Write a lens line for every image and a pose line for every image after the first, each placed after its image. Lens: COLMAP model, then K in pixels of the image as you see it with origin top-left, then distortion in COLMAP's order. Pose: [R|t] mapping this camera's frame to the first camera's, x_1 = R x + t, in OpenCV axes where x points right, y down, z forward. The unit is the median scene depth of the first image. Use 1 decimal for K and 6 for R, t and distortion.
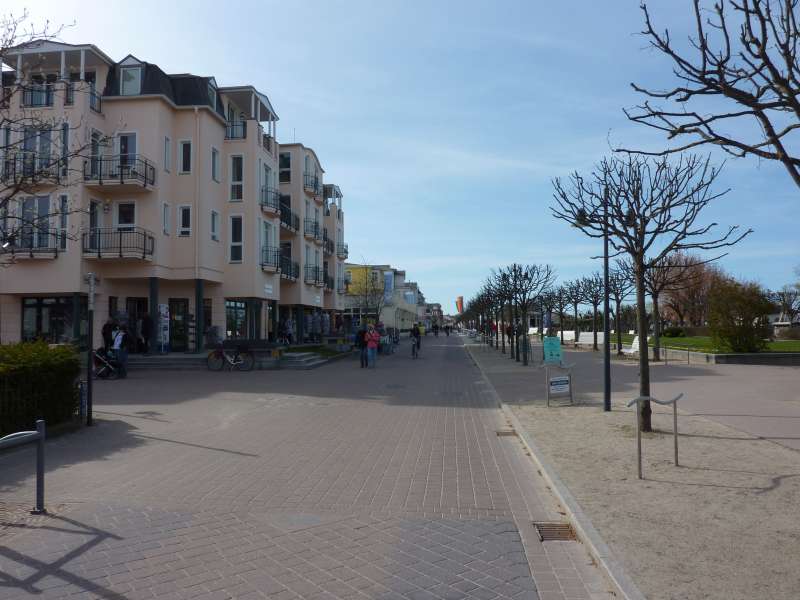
lens RADIAL K [[583.1, 0, 399.8], [0, 583.1, 300.8], [0, 0, 1]] dist [0.004732, 0.001257]
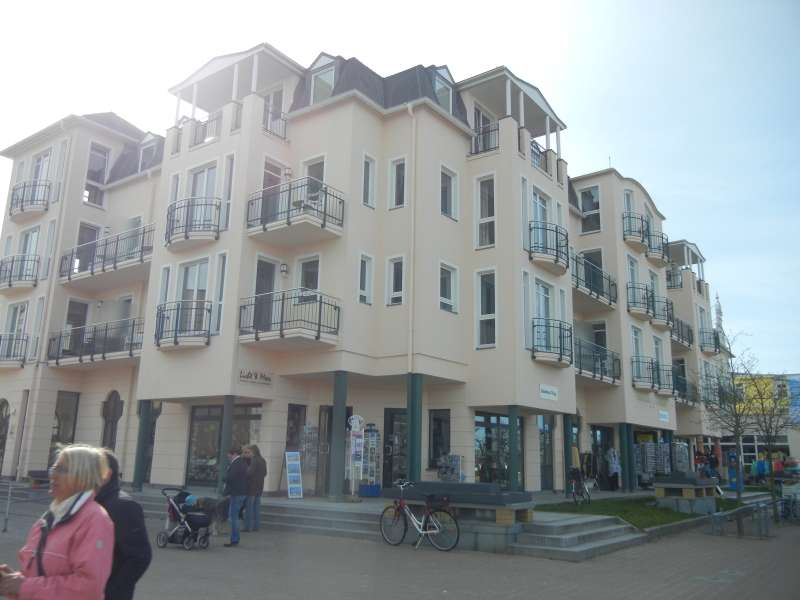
lens RADIAL K [[688.9, 0, 399.4], [0, 688.9, 297.6], [0, 0, 1]] dist [-0.000624, 0.007495]
pose [[0.851067, -0.093102, -0.516736, 0.011783], [-0.005311, 0.982577, -0.185782, 0.015695], [0.525029, 0.160858, 0.835744, 0.354290]]
